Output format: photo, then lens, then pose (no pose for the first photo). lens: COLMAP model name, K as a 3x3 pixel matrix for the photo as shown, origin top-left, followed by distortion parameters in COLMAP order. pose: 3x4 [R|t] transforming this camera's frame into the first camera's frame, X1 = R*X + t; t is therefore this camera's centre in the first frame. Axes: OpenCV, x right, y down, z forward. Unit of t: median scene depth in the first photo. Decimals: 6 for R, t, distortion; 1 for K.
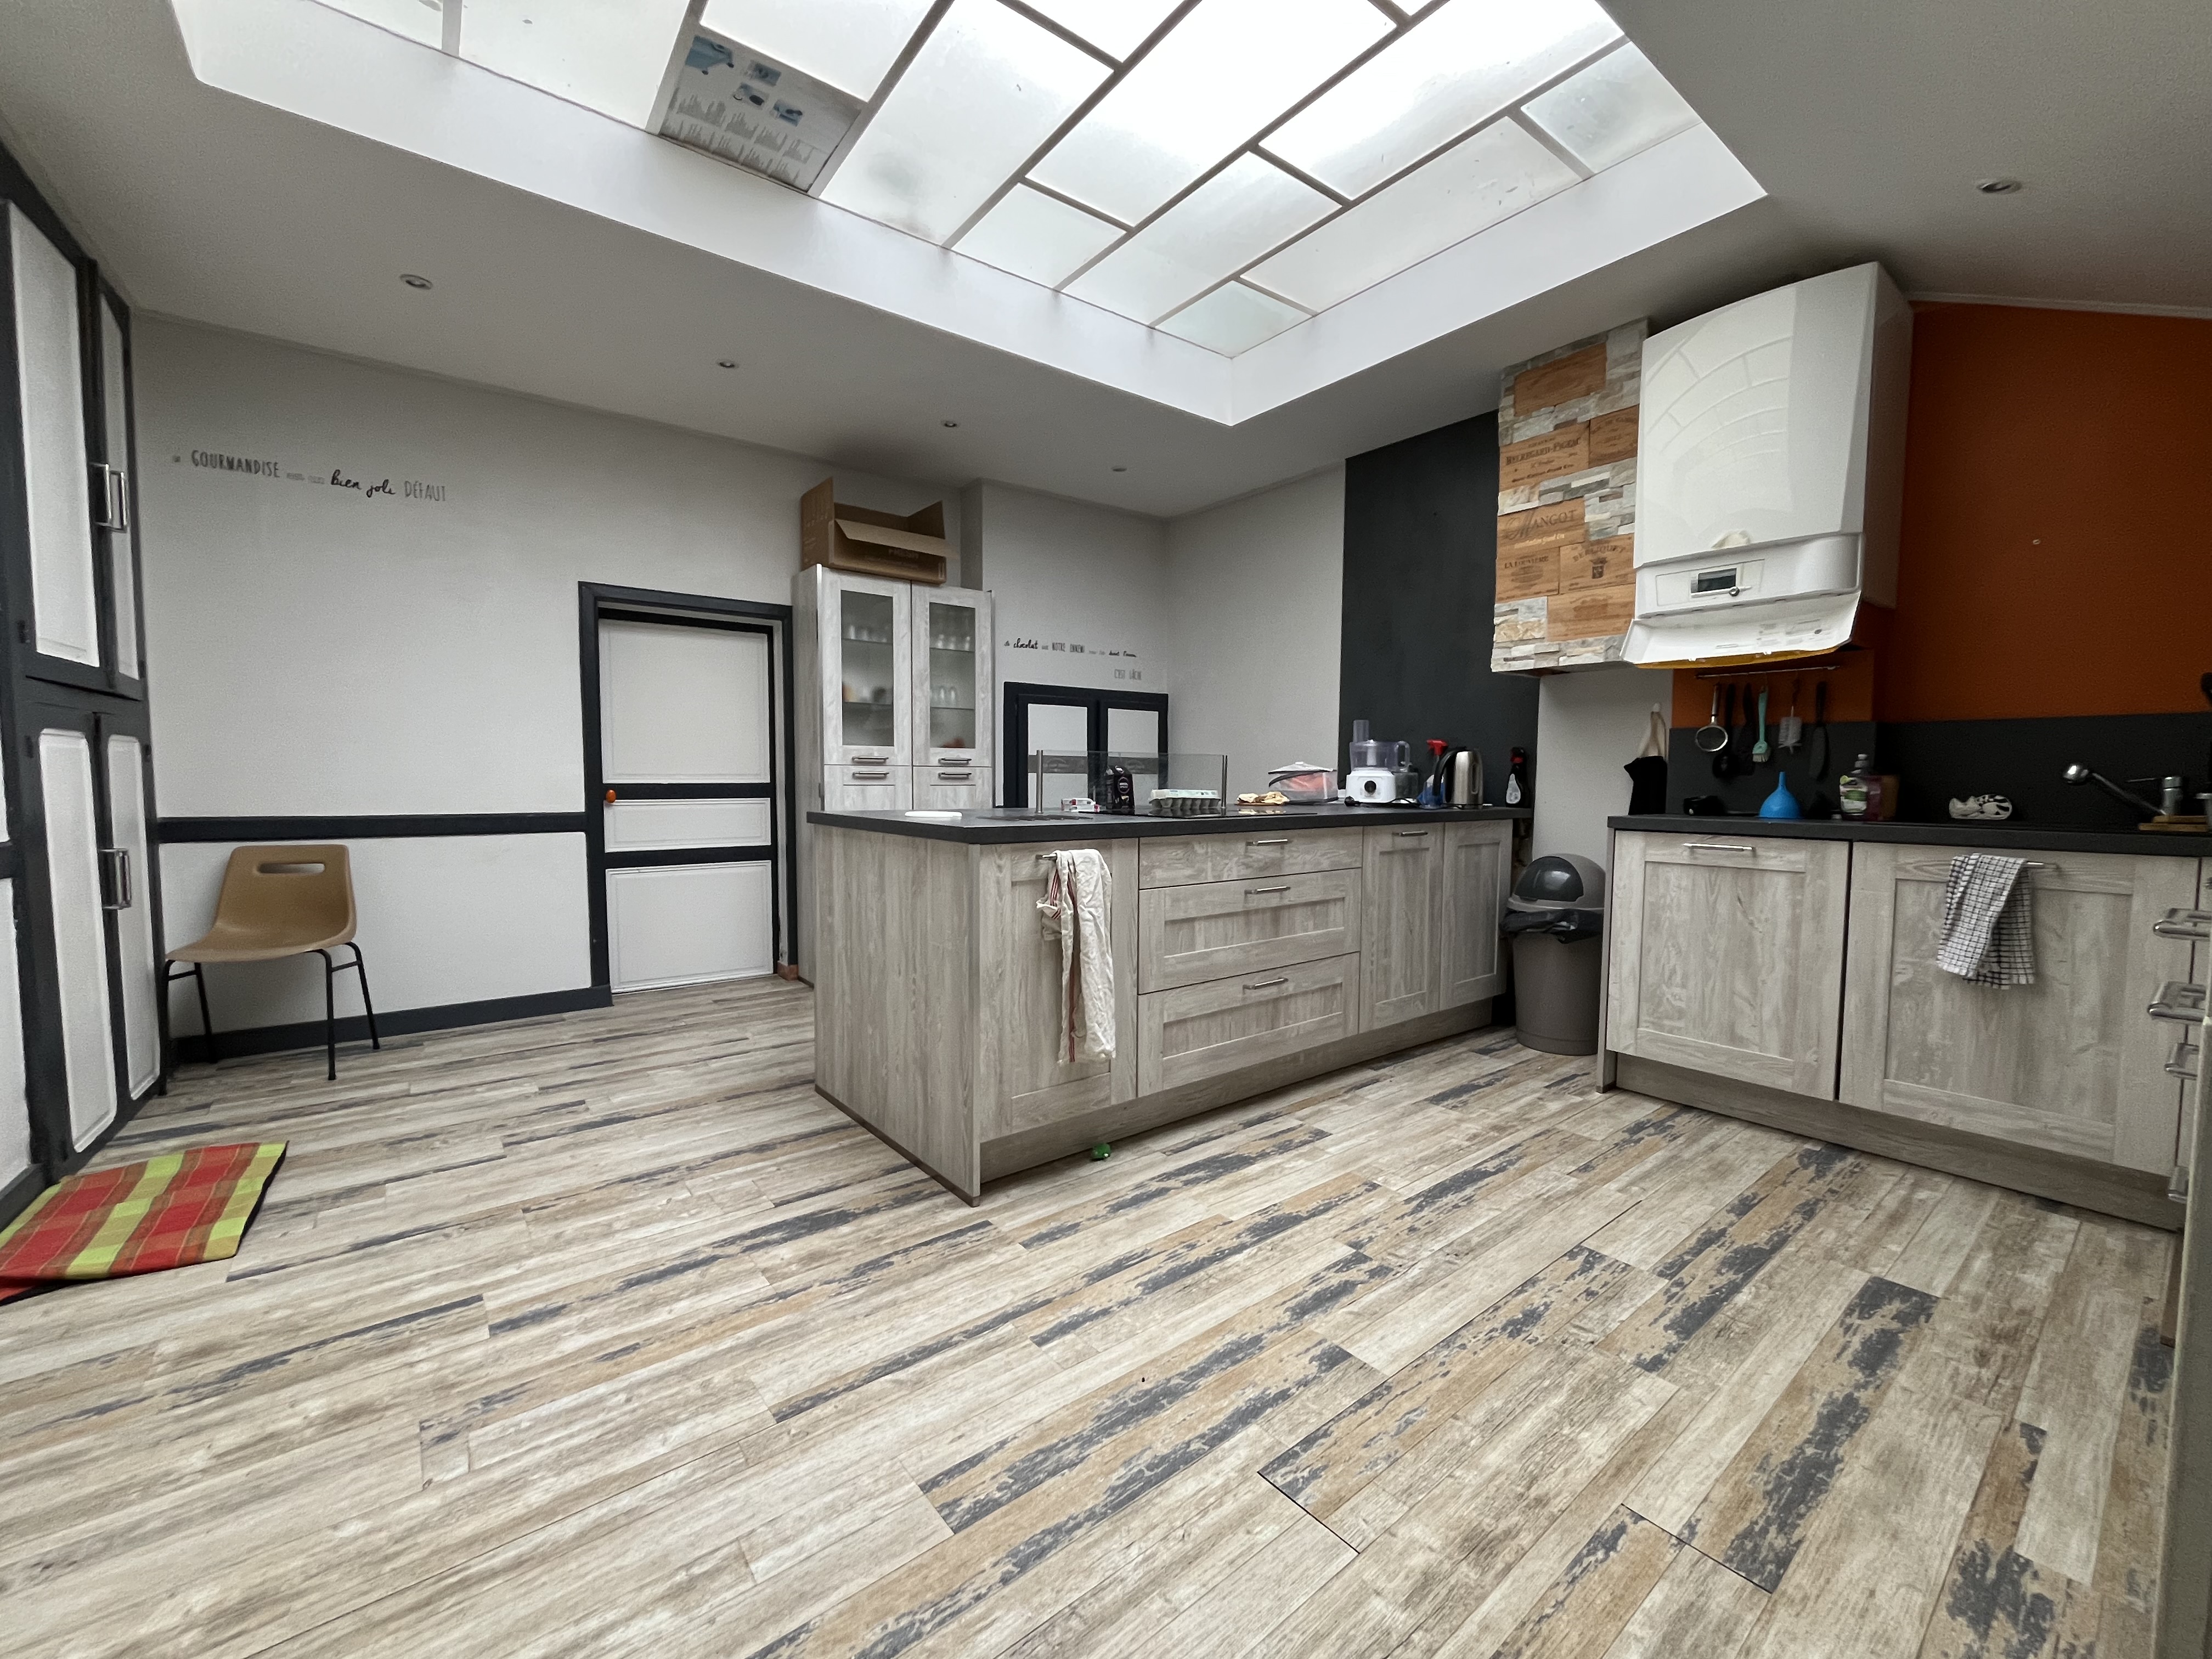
lens RADIAL K [[895.1, 0, 1106.9], [0, 895.1, 830.9], [0, 0, 1]] dist [-0.003612, 0.000119]
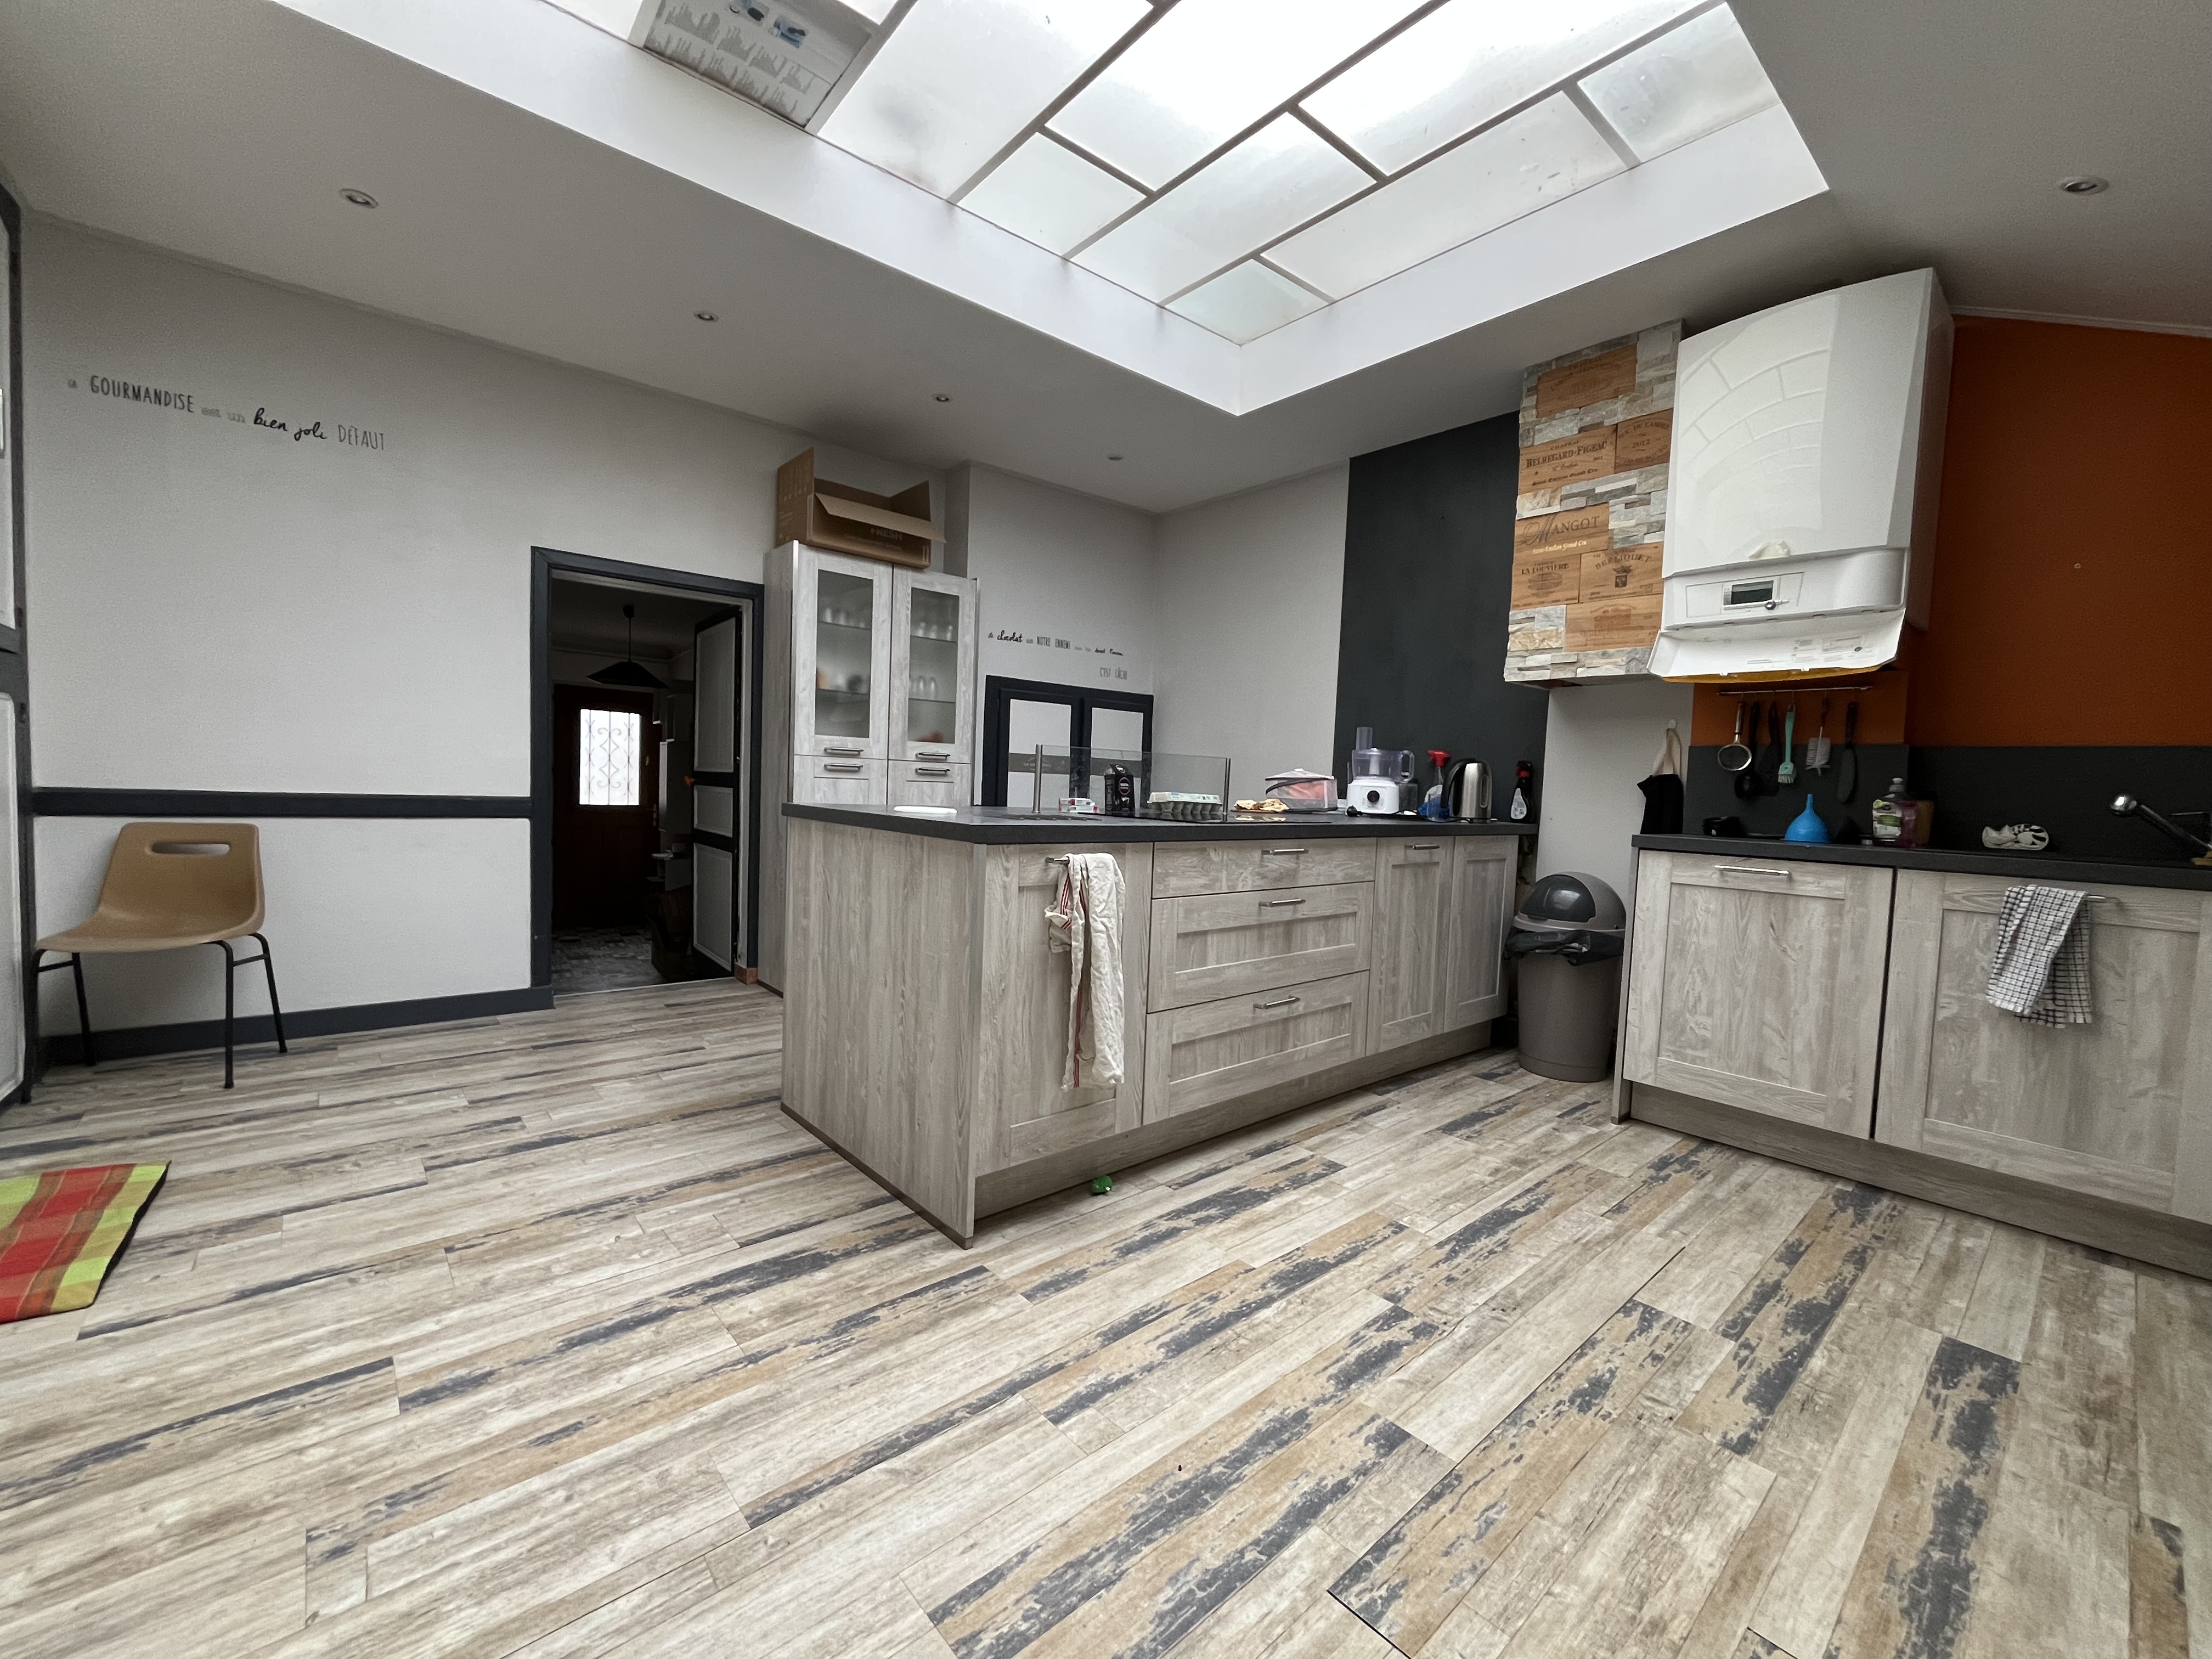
lens RADIAL K [[895.1, 0, 1105.3], [0, 895.1, 831.0], [0, 0, 1]] dist [-0.003612, 0.000119]
pose [[0.998405, 0.030359, 0.047608, -0.055904], [-0.030084, 0.999526, -0.006482, 0.003454], [-0.047782, 0.005039, 0.998845, 0.083733]]
